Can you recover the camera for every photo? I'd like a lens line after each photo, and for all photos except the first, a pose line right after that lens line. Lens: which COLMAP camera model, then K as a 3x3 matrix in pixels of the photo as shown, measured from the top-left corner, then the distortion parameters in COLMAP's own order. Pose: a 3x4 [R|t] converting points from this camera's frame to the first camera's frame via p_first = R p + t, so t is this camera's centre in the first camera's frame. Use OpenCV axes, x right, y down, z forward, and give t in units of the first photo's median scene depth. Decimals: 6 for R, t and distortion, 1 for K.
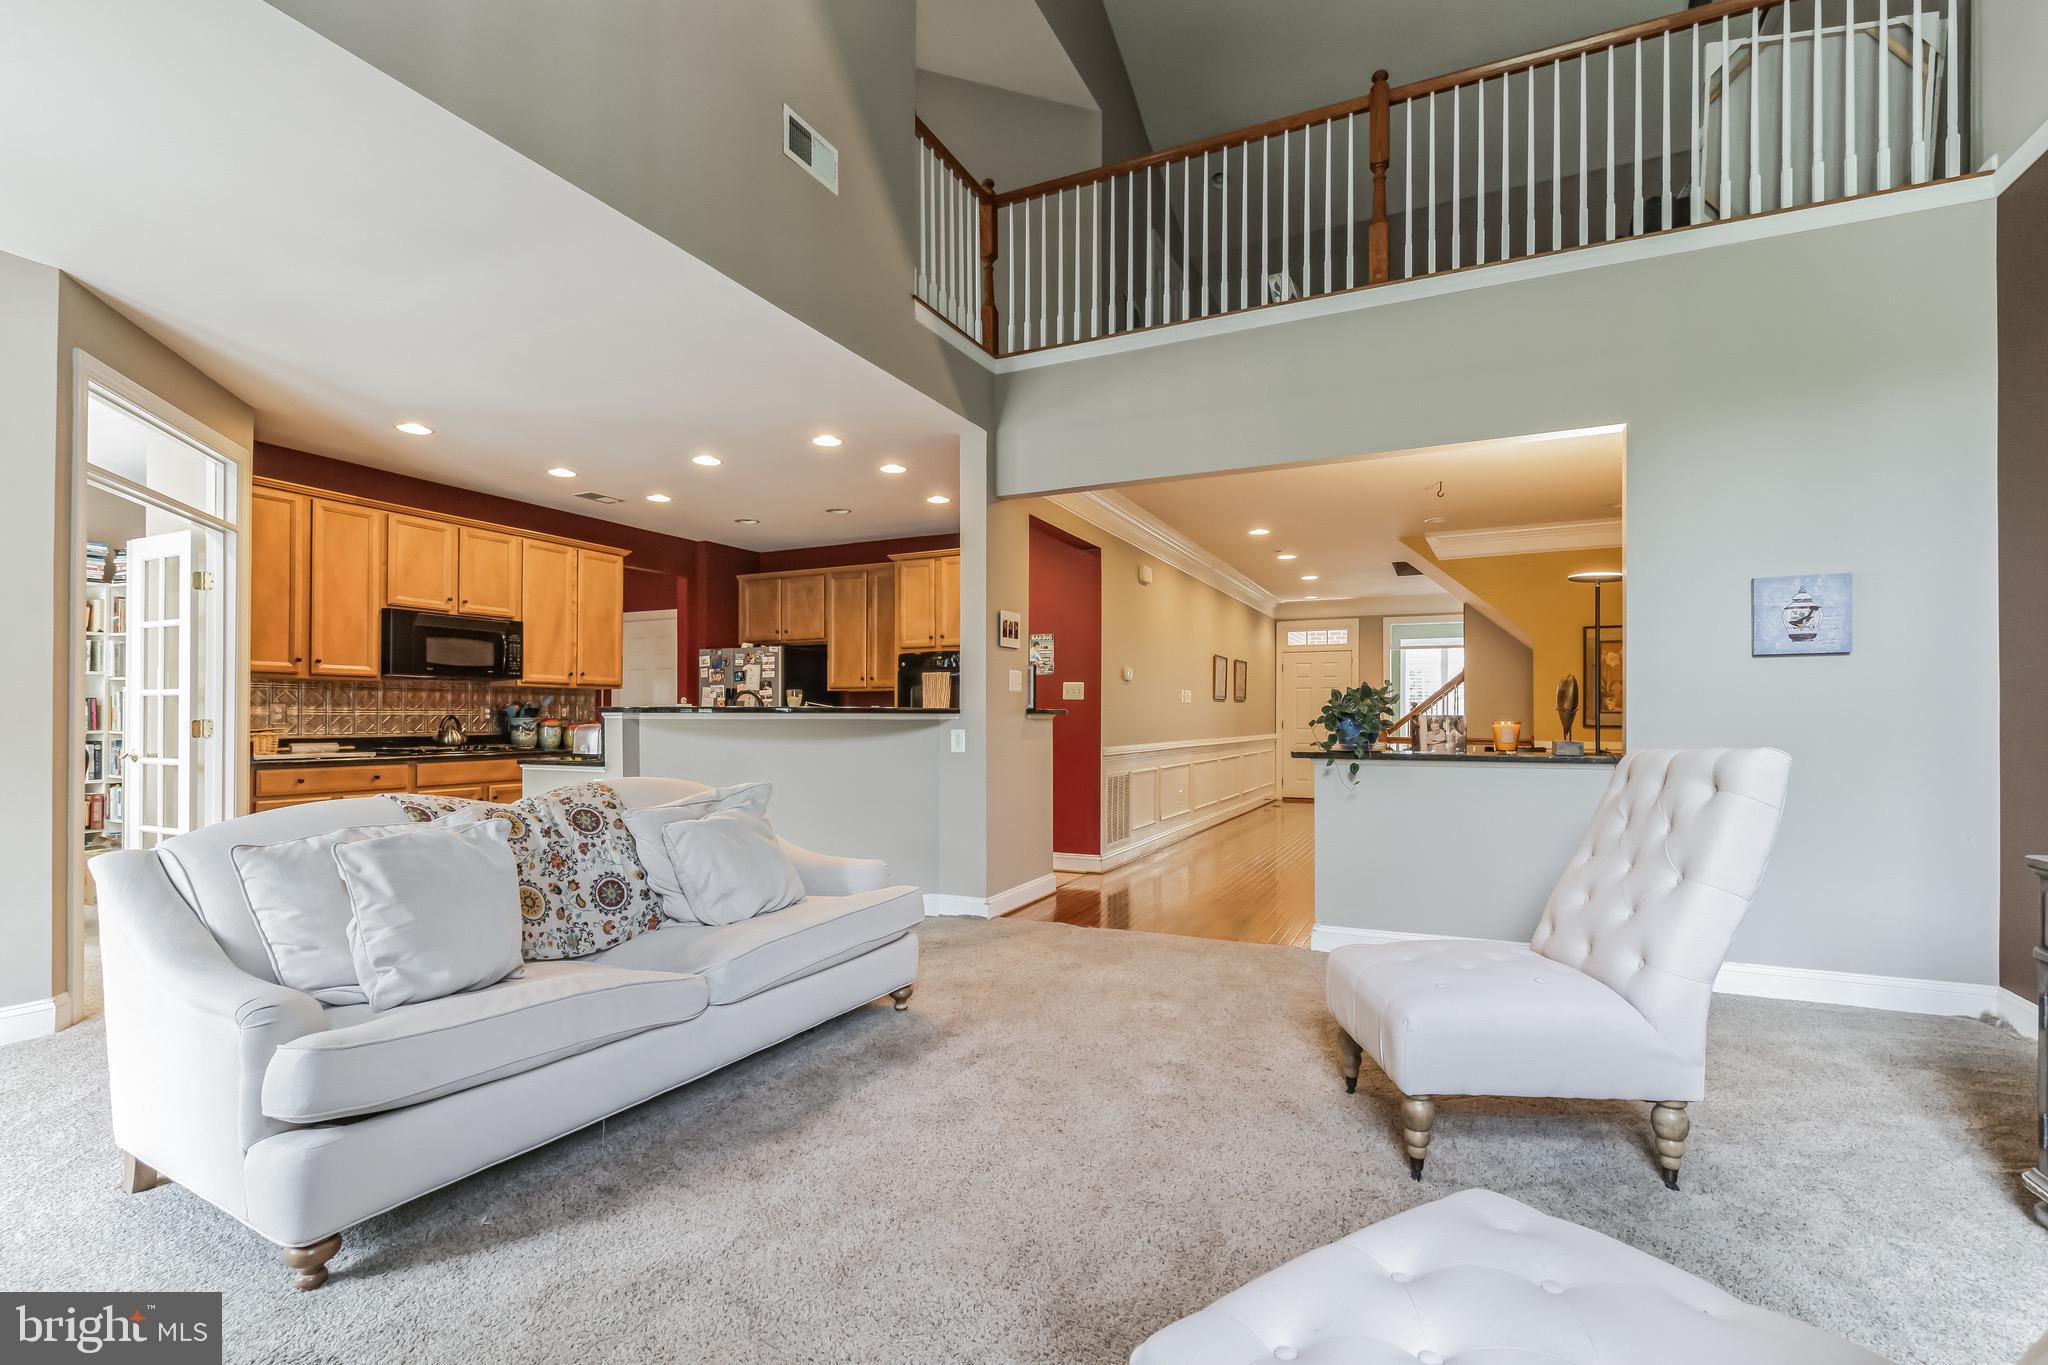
lens RADIAL K [[936.2, 0, 1025.2], [0, 936.2, 703.3], [0, 0, 1]] dist [-0.009101, 0.003297]
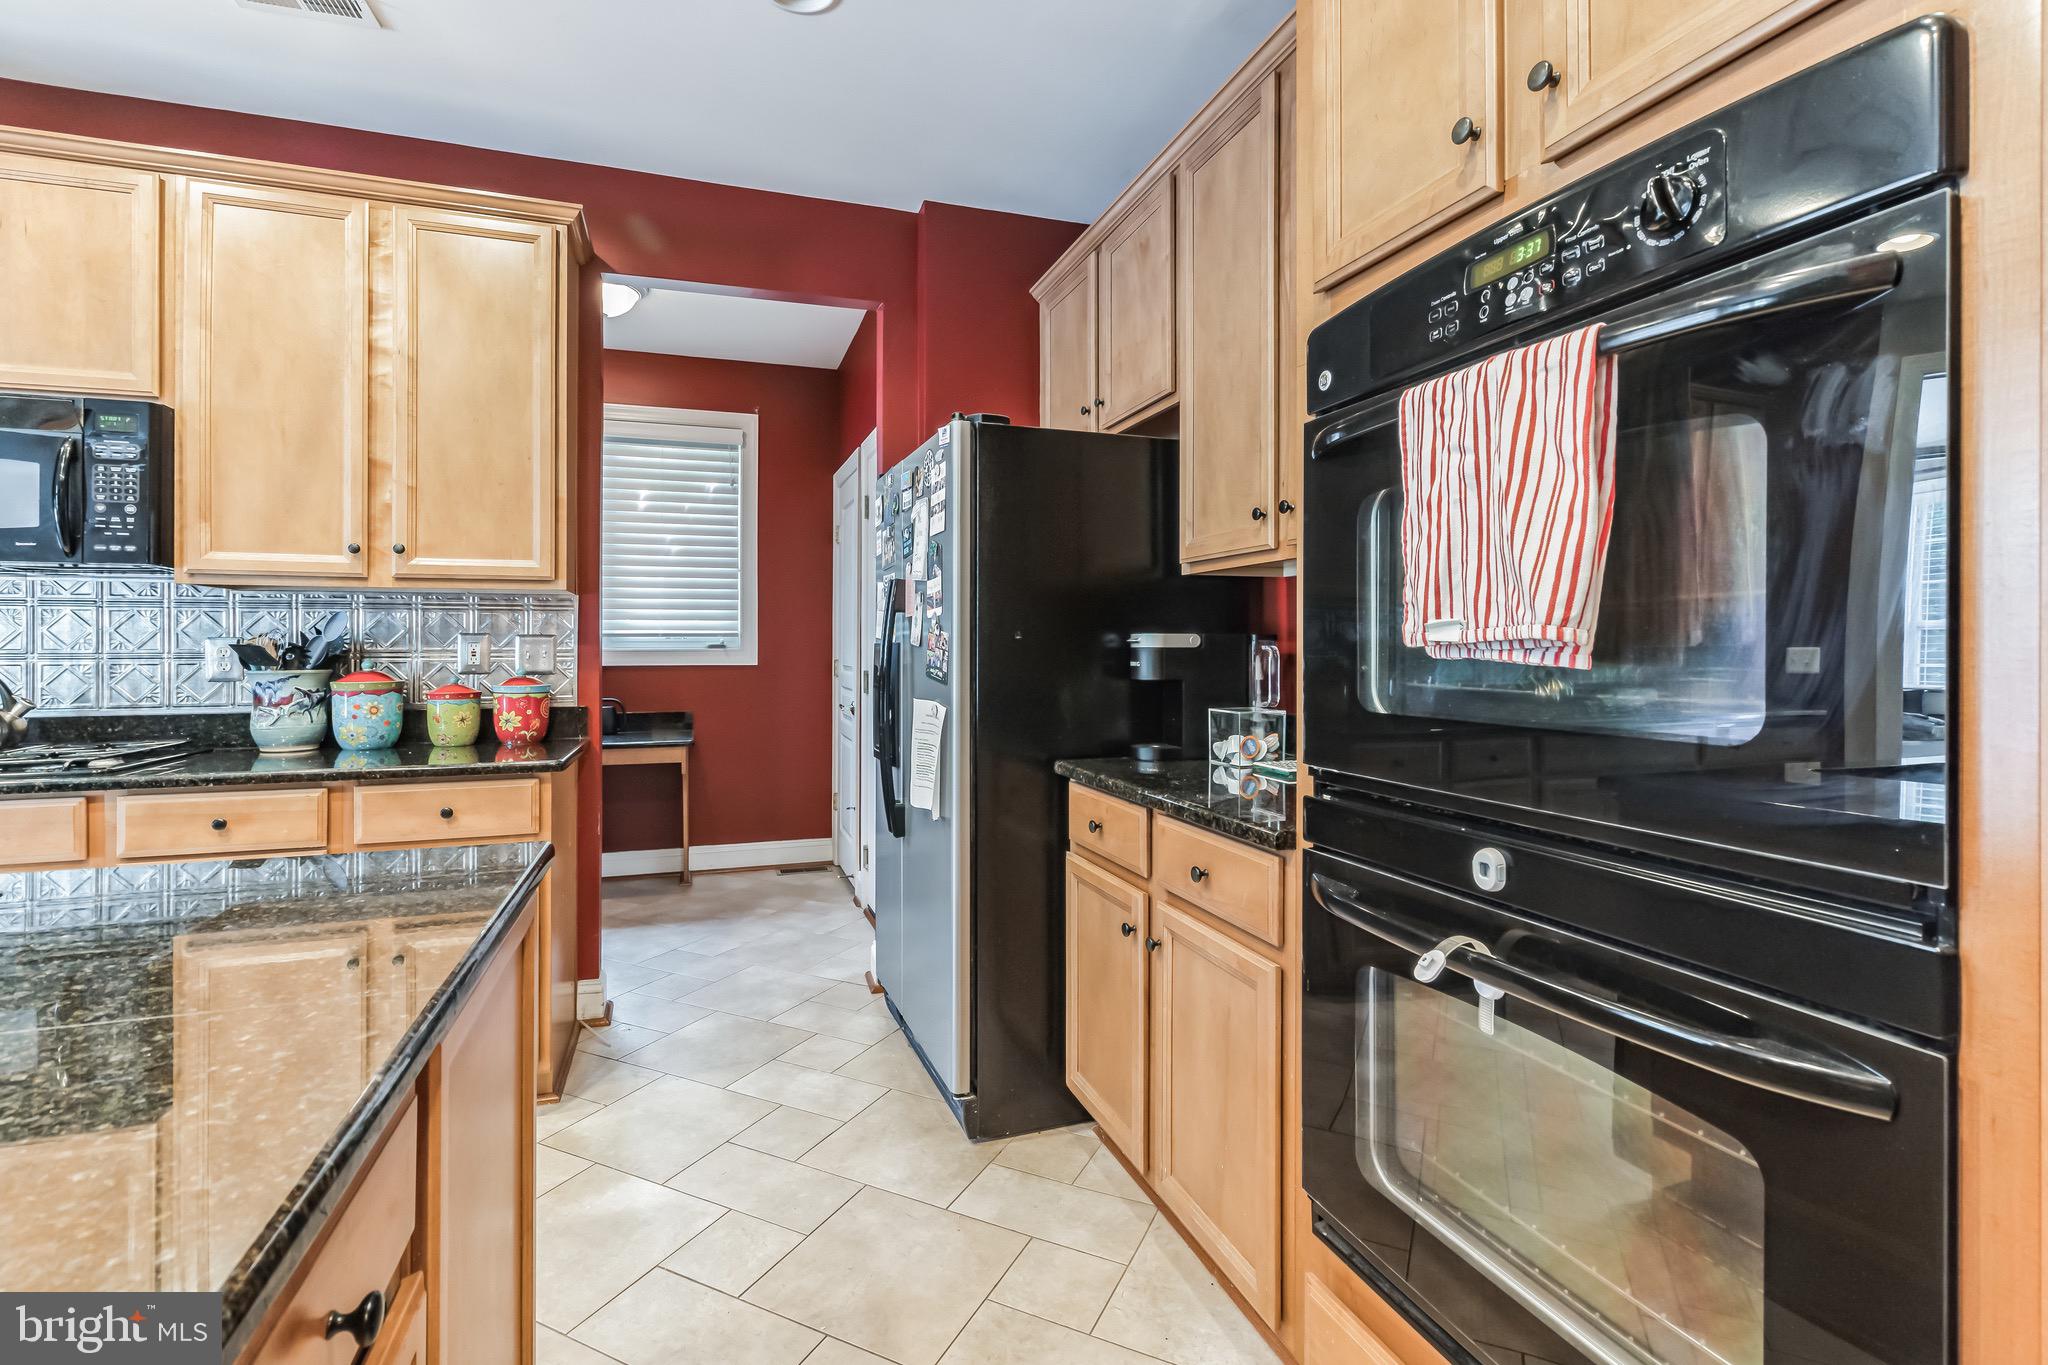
lens RADIAL K [[936.2, 0, 1014.8], [0, 936.2, 639.3], [0, 0, 1]] dist [-0.009101, 0.003297]
pose [[0.675685, -0.003977, -0.737180, -0.047868], [0.011711, 0.999917, 0.005339, 0.004314], [0.737098, -0.012240, 0.675675, 0.929578]]
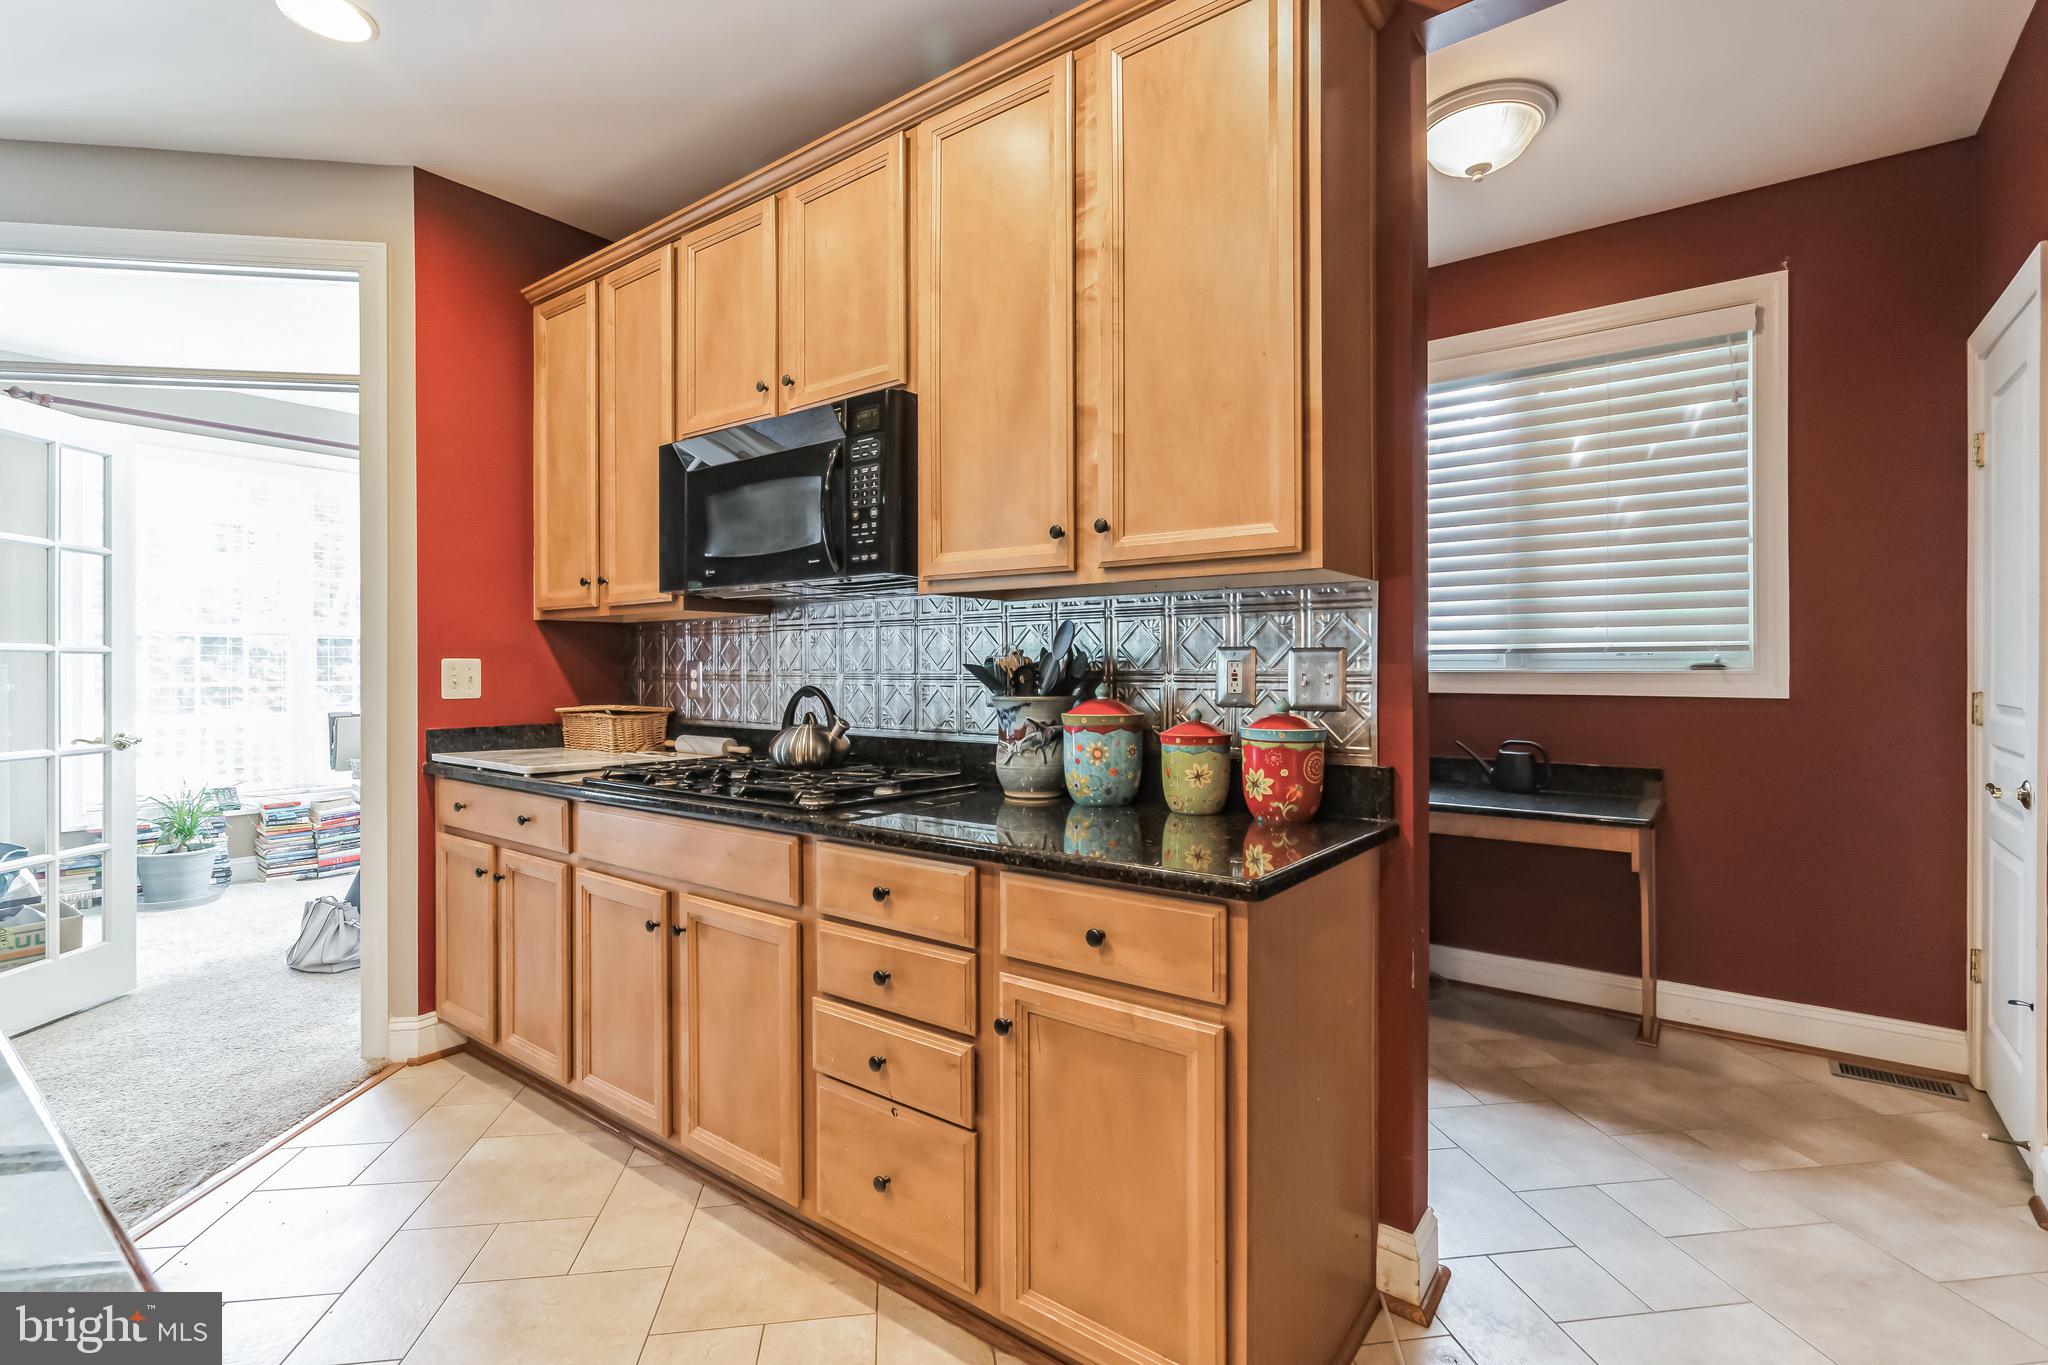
lens RADIAL K [[936.2, 0, 1031.2], [0, 936.2, 663.6], [0, 0, 1]] dist [-0.009101, 0.003297]
pose [[-0.236752, -0.001183, -0.971569, -0.227726], [0.017530, 0.999831, -0.005489, 0.006536], [0.971412, -0.018331, -0.236692, 1.039913]]
